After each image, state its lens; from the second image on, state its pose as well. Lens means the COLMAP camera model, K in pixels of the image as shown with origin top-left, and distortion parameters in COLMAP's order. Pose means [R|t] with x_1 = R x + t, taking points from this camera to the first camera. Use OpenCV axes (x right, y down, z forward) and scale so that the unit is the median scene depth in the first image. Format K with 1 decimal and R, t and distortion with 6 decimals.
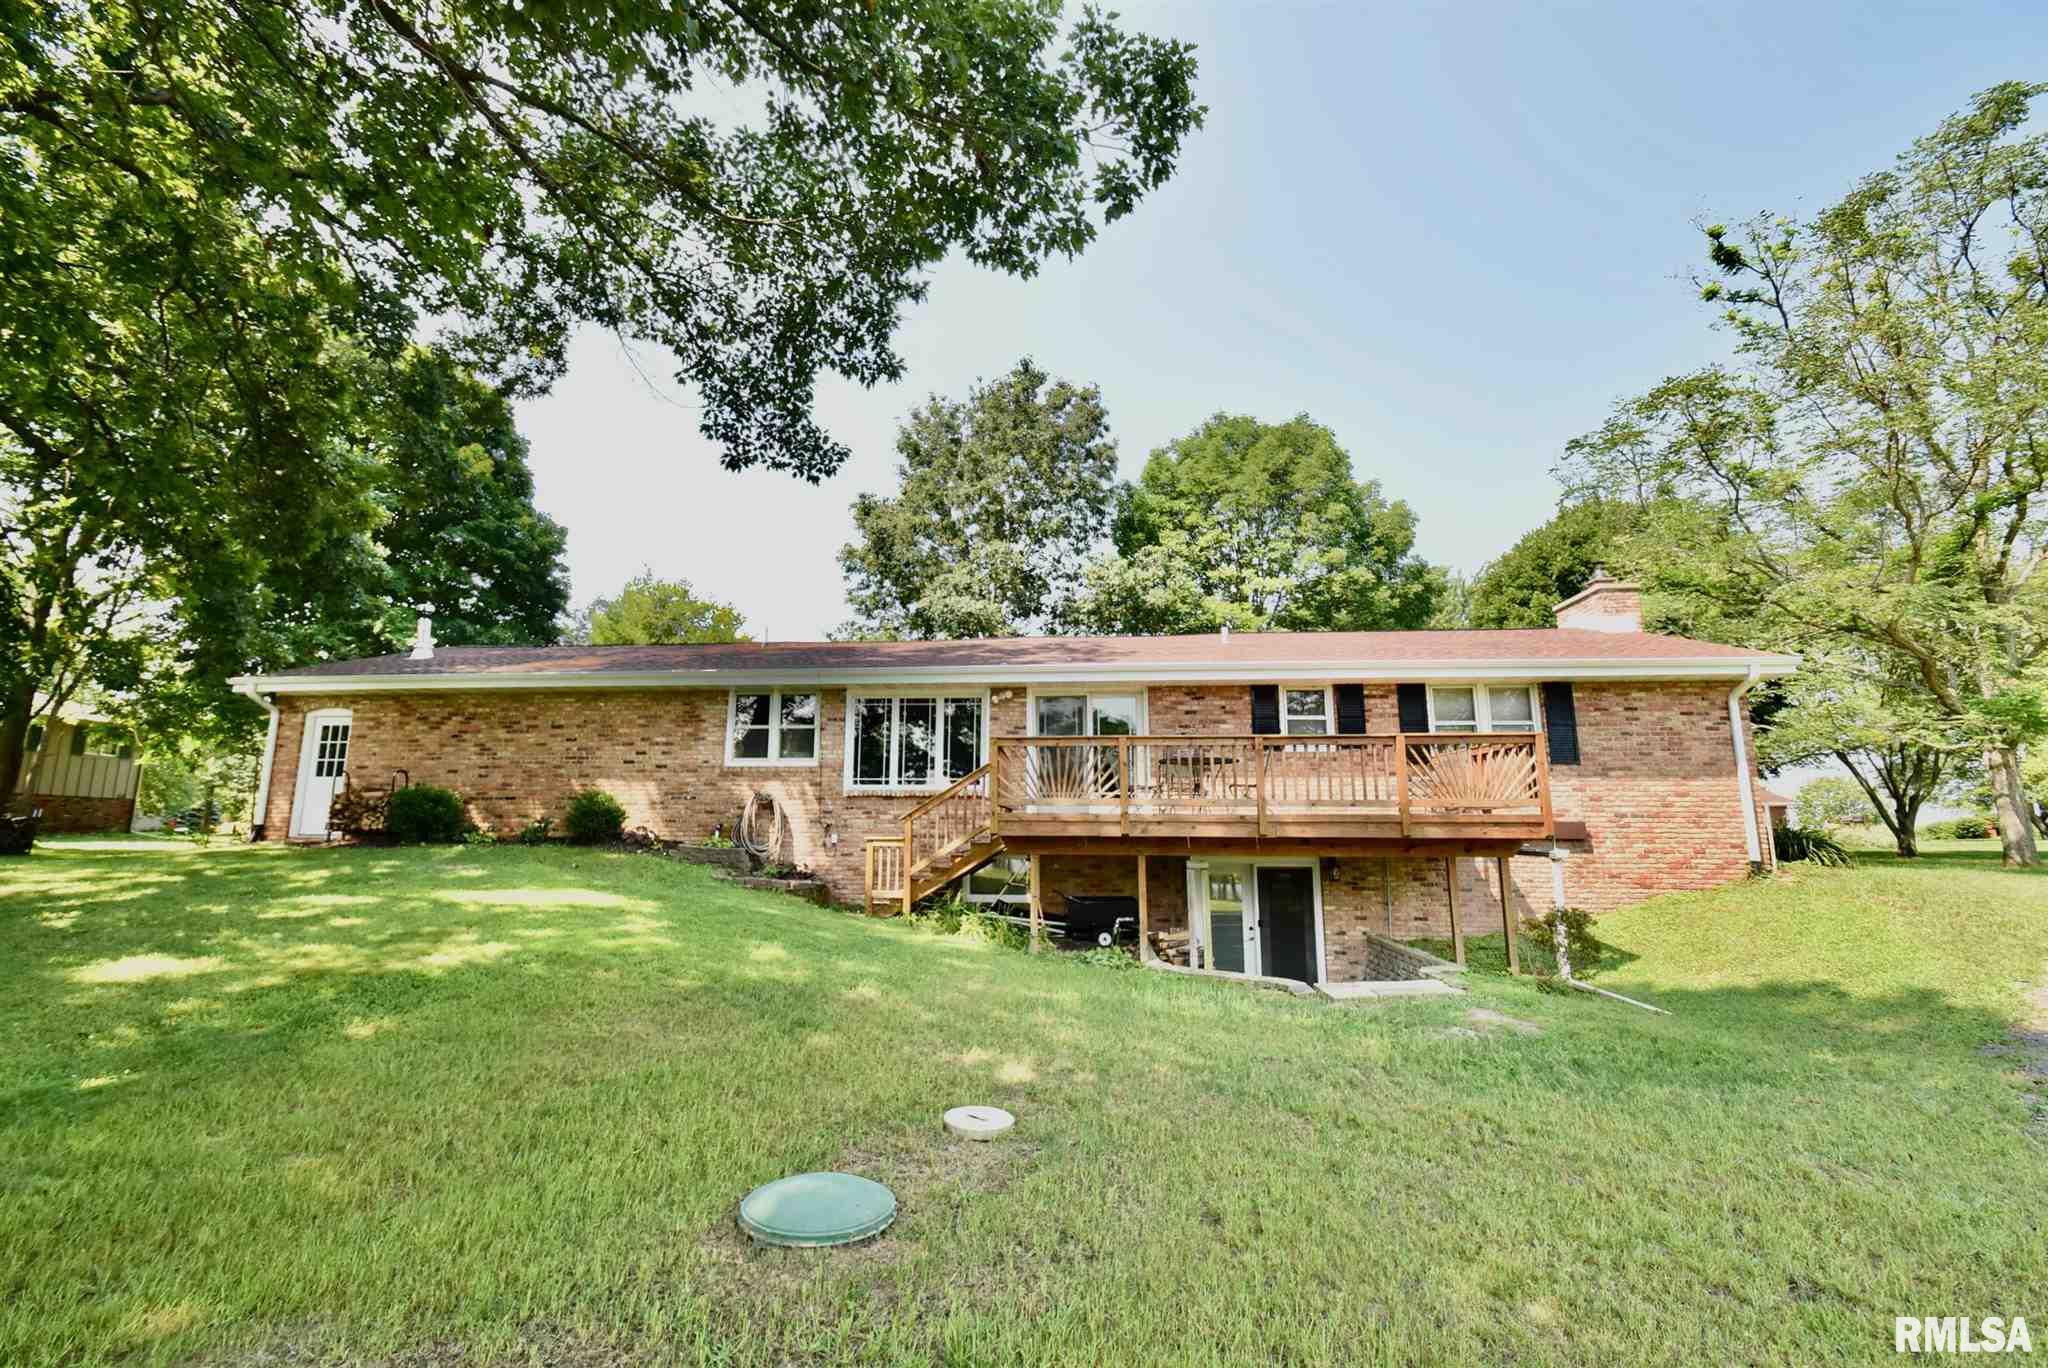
lens RADIAL K [[900.4, 0, 1004.2], [0, 900.4, 681.9], [0, 0, 1]] dist [0.004546, -0.000026]
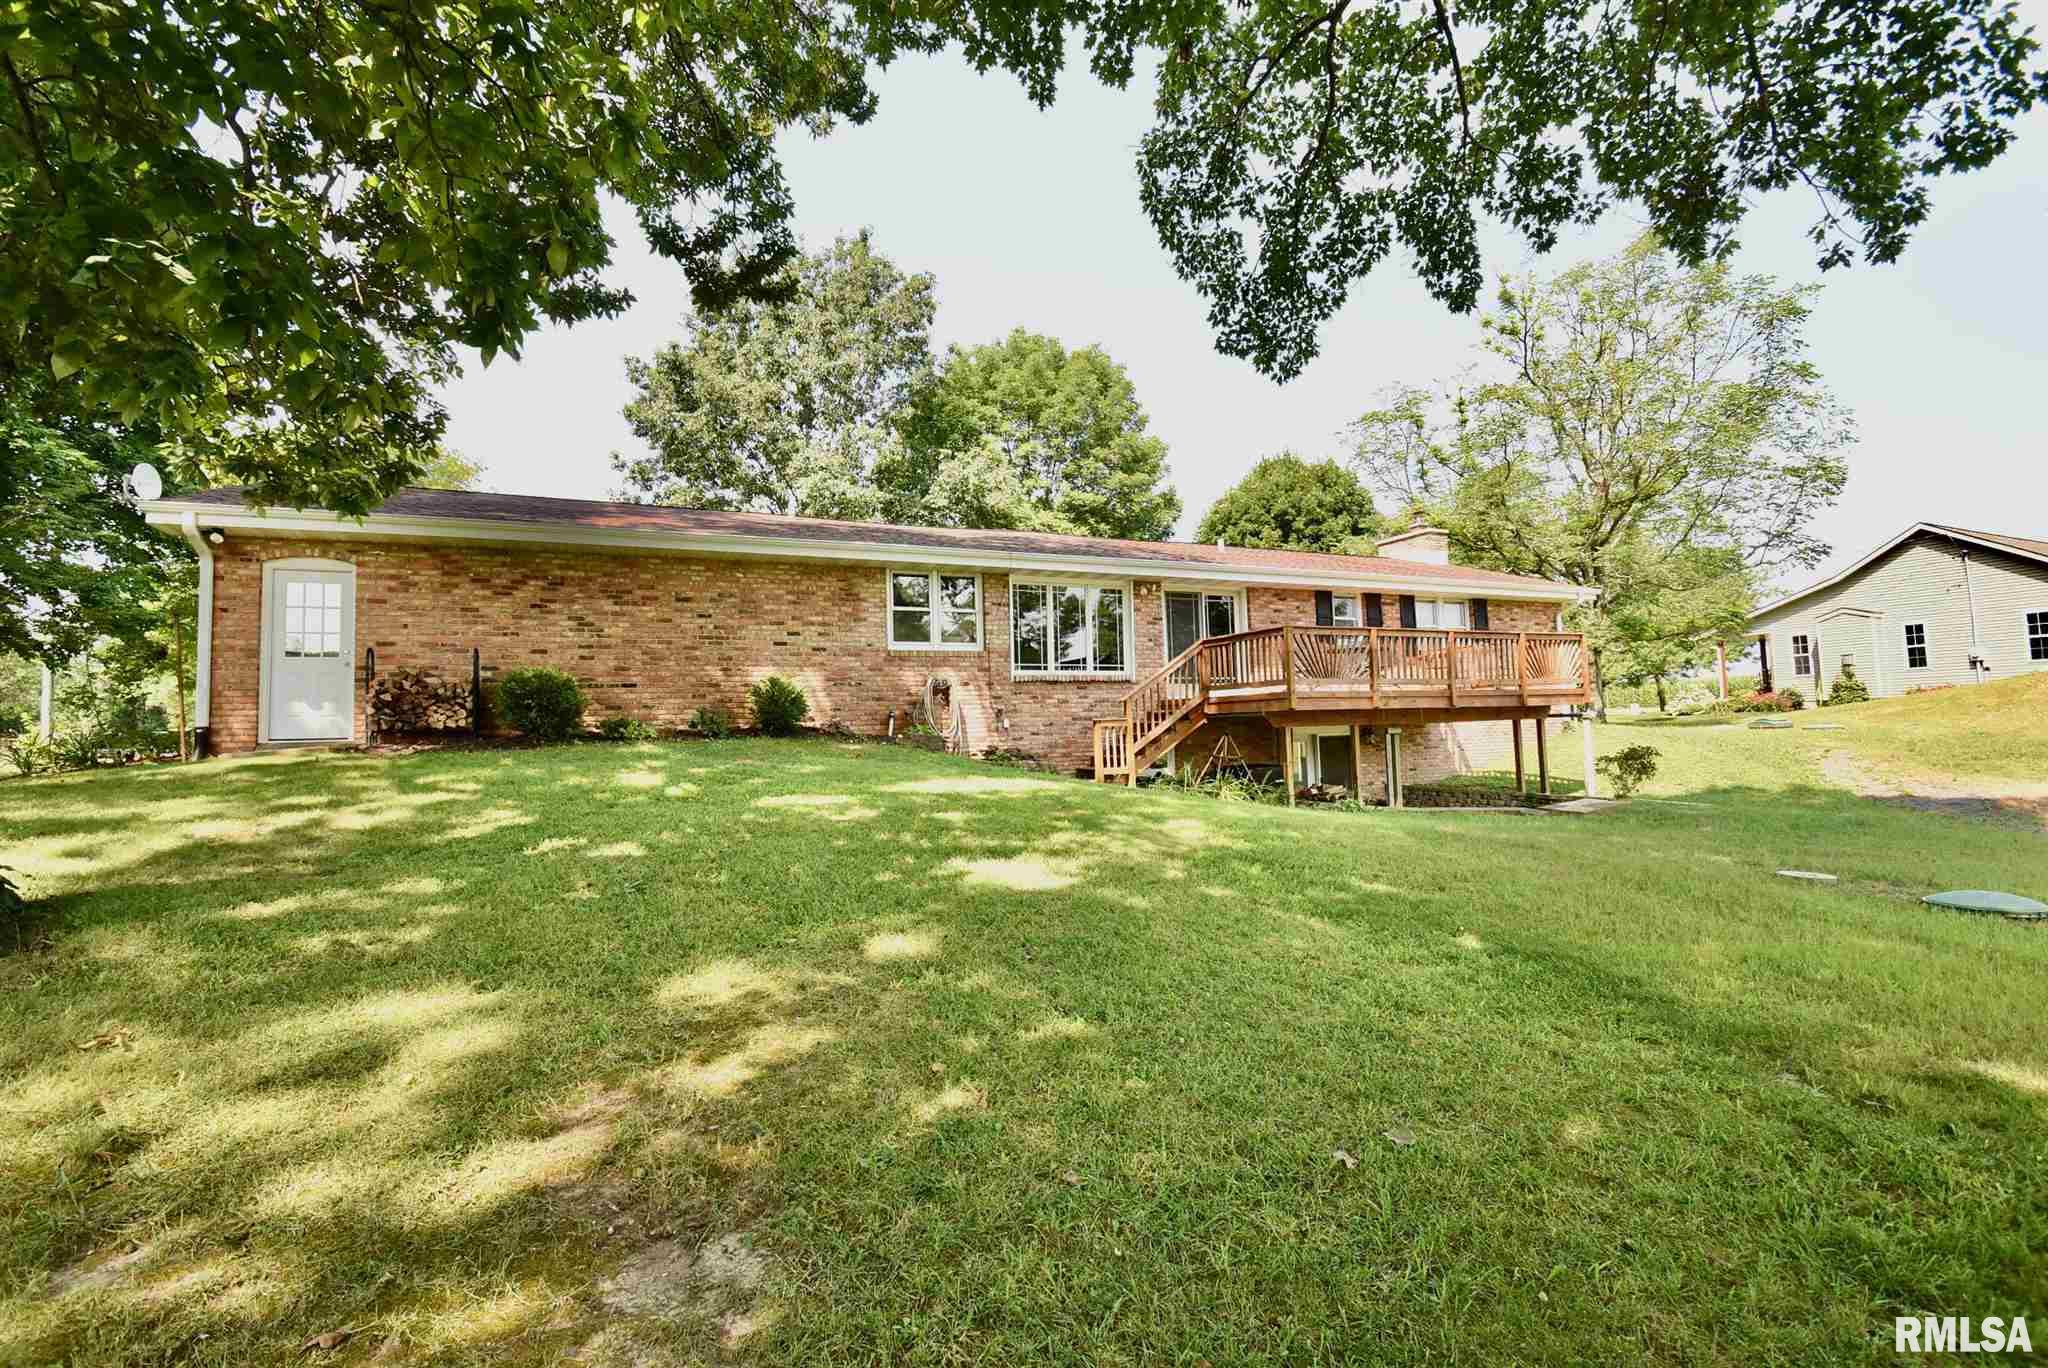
lens RADIAL K [[900.4, 0, 1004.2], [0, 900.4, 681.9], [0, 0, 1]] dist [0.004546, -0.000026]
pose [[0.866752, -0.002308, 0.498734, -0.678173], [-0.050764, 0.994388, 0.092825, 0.034729], [-0.496149, -0.105774, 0.861770, 0.141487]]
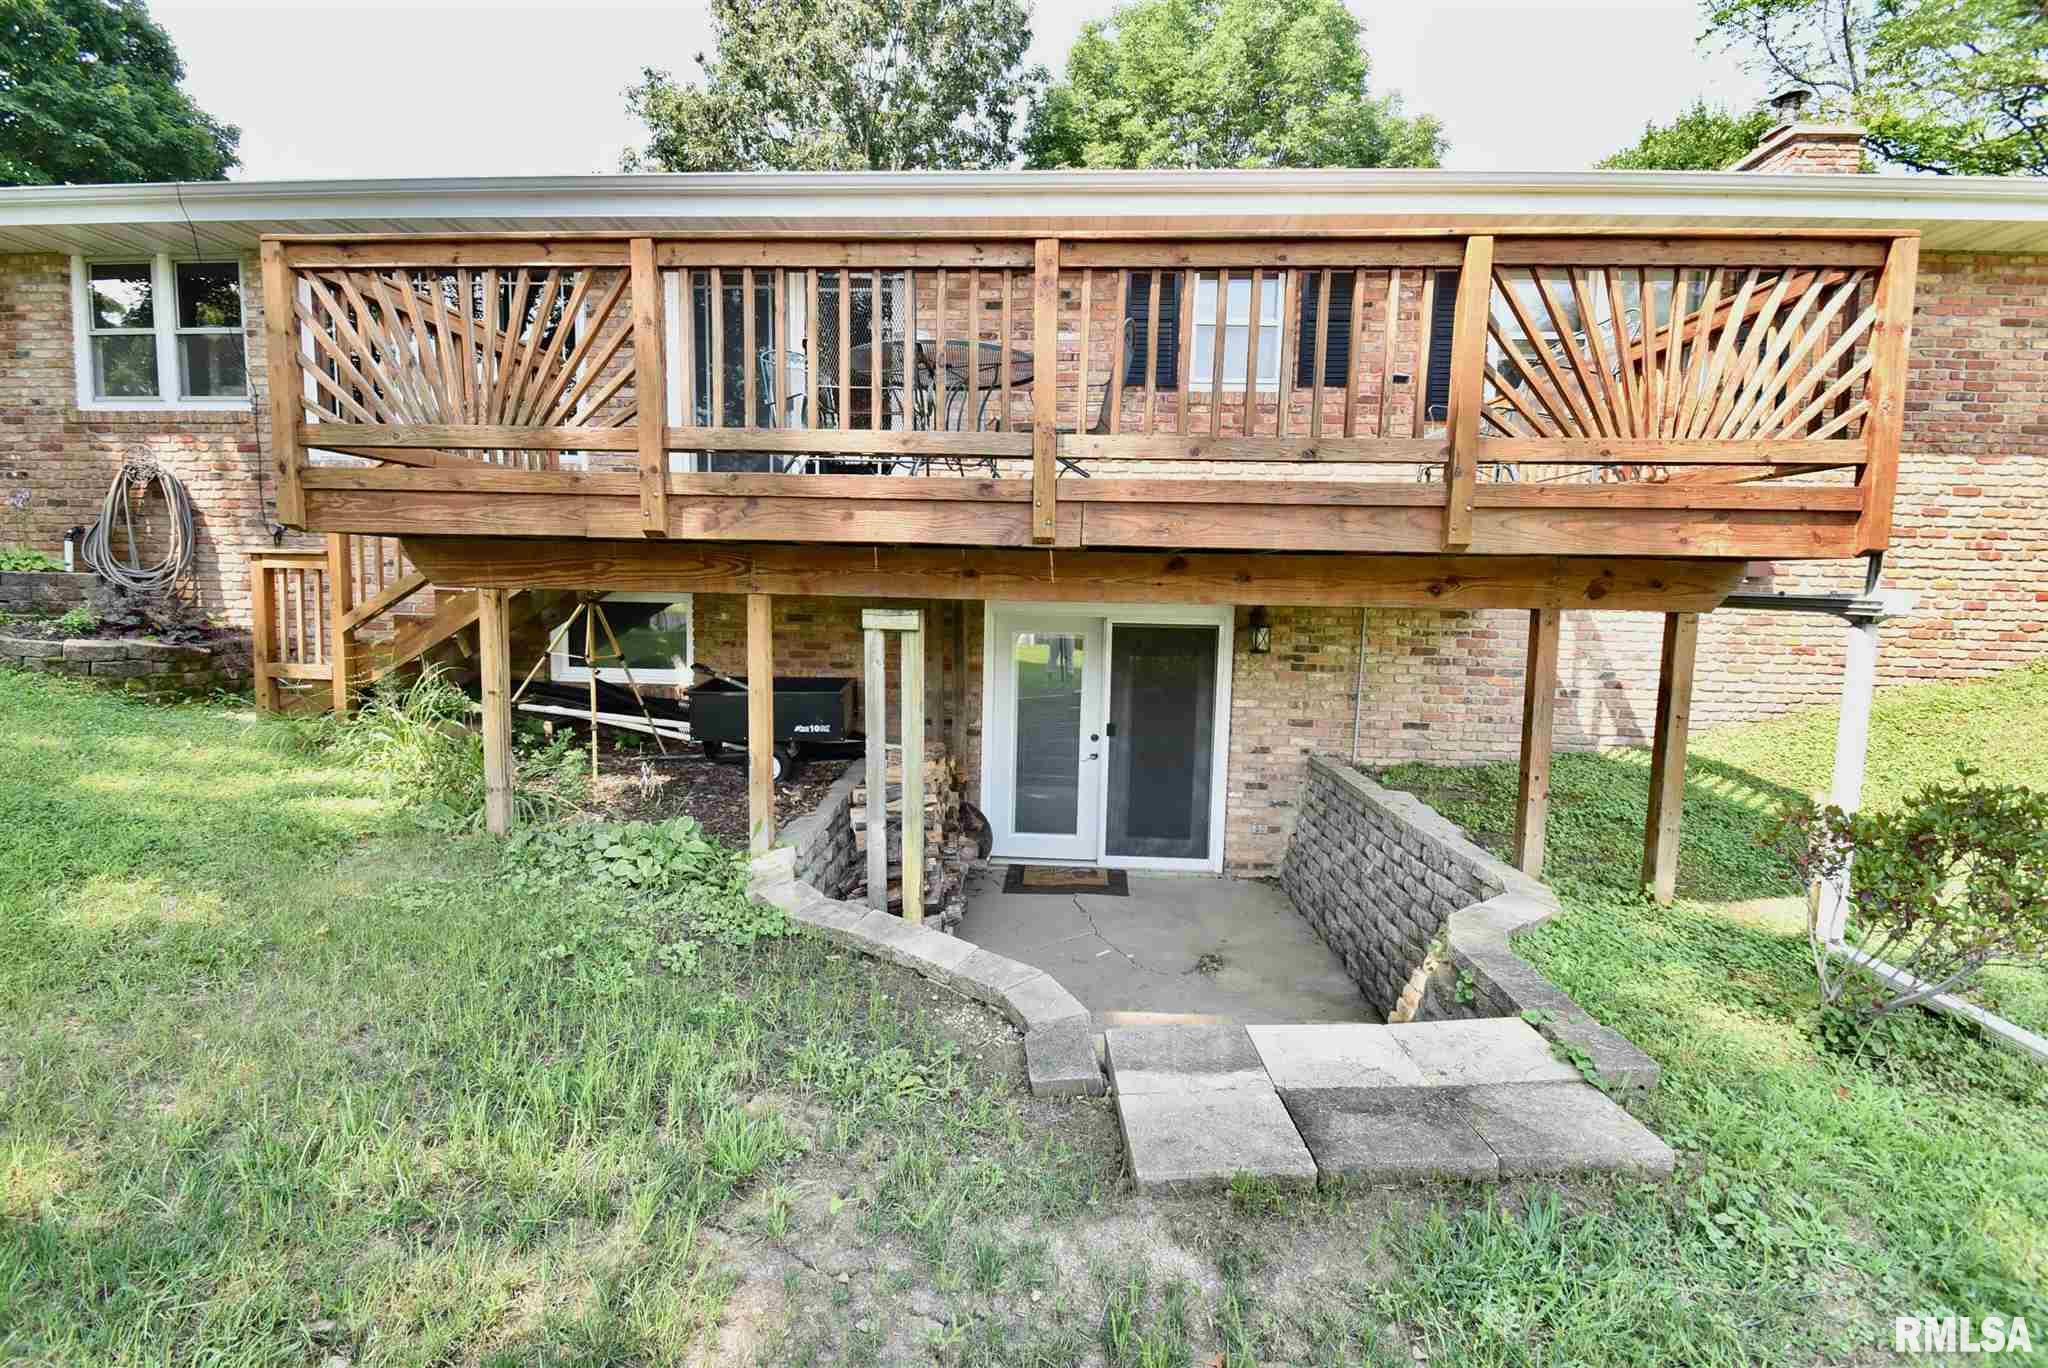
lens RADIAL K [[891.2, 0, 1002.9], [0, 891.2, 682.7], [0, 0, 1]] dist [-0.012846, -0.000093]
pose [[0.999313, 0.011480, 0.035239, 0.190809], [-0.020758, 0.961056, 0.275574, 0.094866], [-0.030703, -0.276117, 0.960634, 0.481895]]
